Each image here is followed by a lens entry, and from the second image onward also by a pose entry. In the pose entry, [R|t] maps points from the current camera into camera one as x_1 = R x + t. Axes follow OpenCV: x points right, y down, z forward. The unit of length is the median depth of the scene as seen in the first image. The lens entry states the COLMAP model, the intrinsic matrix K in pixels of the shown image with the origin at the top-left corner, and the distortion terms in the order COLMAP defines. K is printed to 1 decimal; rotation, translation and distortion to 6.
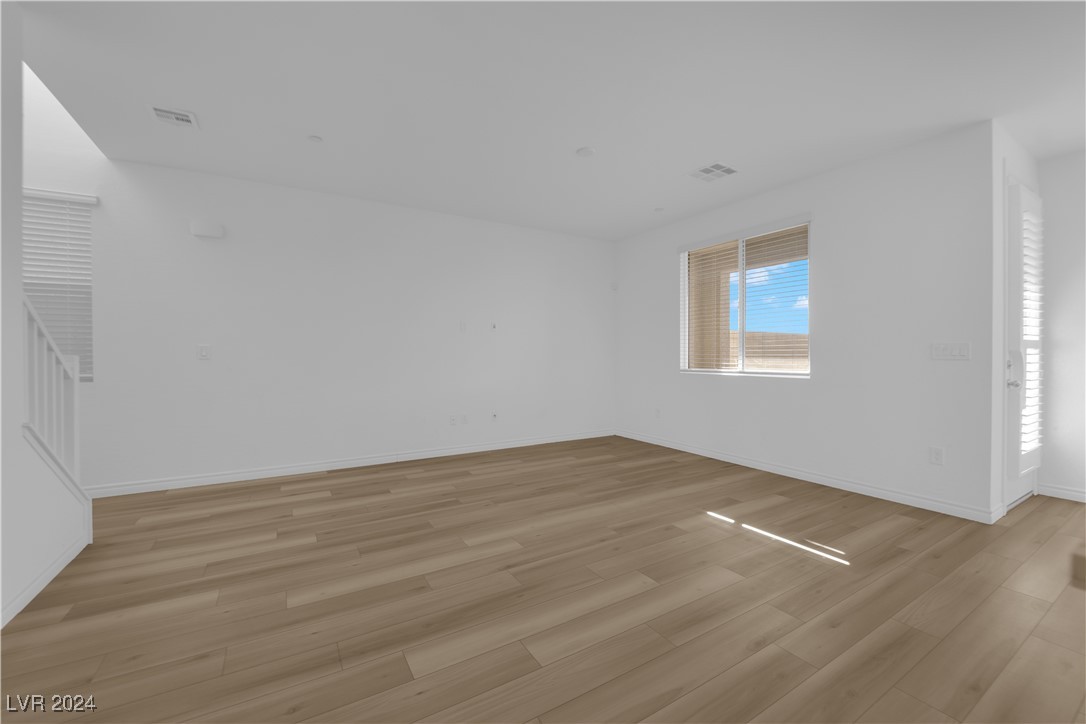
lens RADIAL K [[436.4, 0, 544.5], [0, 436.4, 359.8], [0, 0, 1]] dist [-0.013007, -0.001262]
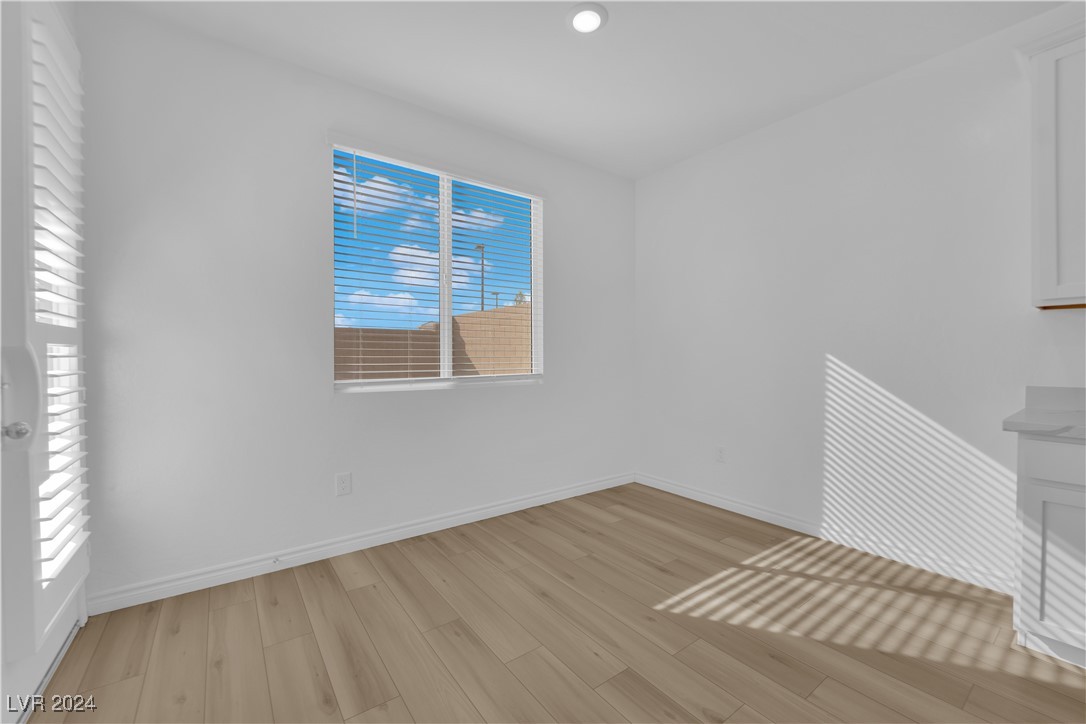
lens RADIAL K [[436.4, 0, 539.9], [0, 436.4, 354.7], [0, 0, 1]] dist [-0.013007, -0.001262]
pose [[-0.084555, -0.002472, 0.996416, 0.631847], [0.015668, 0.999870, 0.003810, -0.008699], [-0.996296, 0.015934, -0.084506, 0.521061]]
